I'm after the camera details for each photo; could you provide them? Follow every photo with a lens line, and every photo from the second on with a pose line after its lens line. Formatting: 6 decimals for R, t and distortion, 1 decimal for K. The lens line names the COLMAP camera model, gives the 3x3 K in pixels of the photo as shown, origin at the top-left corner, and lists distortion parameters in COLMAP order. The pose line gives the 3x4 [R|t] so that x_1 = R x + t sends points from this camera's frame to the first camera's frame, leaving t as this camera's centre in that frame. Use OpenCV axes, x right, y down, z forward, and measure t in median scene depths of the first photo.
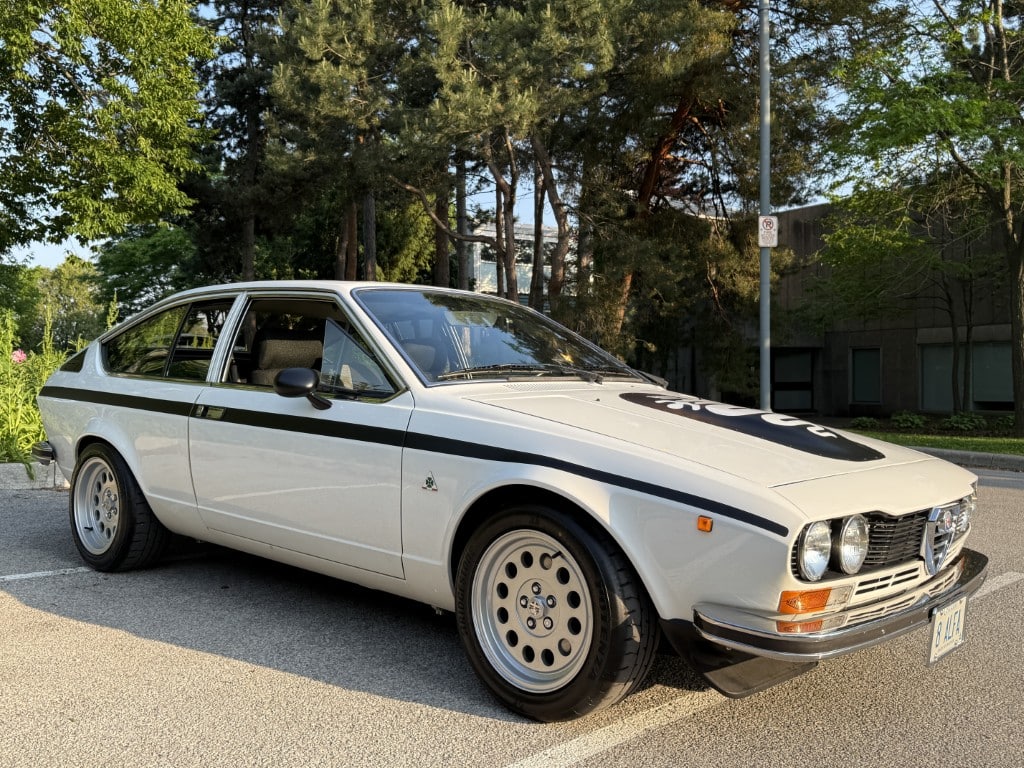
lens RADIAL K [[928.8, 0, 514.0], [0, 928.8, 381.9], [0, 0, 1]] dist [0.048307, -0.021519]
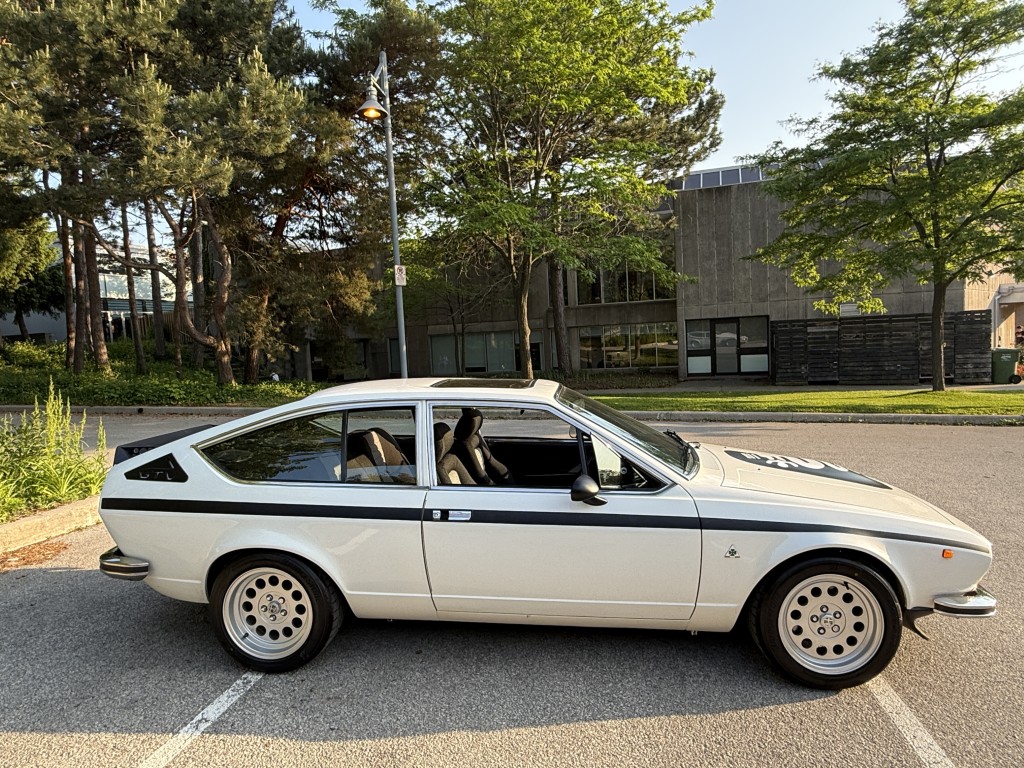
lens RADIAL K [[602.0, 0, 508.7], [0, 602.0, 381.8], [0, 0, 1]] dist [-0.004057, -0.001970]
pose [[0.807330, -0.076107, 0.585172, -0.145308], [0.045191, 0.996710, 0.067284, -0.037661], [-0.588367, -0.027876, 0.808113, 0.076210]]
